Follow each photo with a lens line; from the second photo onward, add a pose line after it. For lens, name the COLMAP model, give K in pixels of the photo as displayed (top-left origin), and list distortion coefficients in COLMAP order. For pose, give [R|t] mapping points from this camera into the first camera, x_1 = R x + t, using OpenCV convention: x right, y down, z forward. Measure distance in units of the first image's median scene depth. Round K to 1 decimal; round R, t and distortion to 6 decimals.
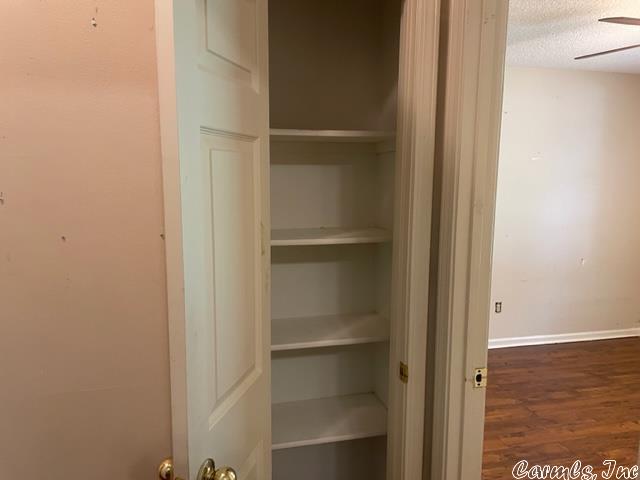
lens RADIAL K [[483.5, 0, 315.8], [0, 483.5, 233.8], [0, 0, 1]] dist [0.051005, -0.064391]
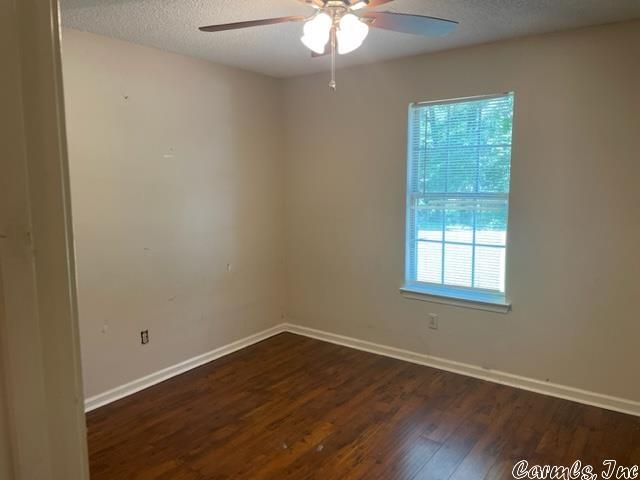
lens RADIAL K [[483.5, 0, 317.1], [0, 483.5, 237.8], [0, 0, 1]] dist [0.051005, -0.064391]
pose [[0.760001, -0.094468, 0.643020, 0.102134], [0.097291, 0.994768, 0.031154, -0.014429], [-0.642599, 0.038883, 0.765216, 0.218129]]
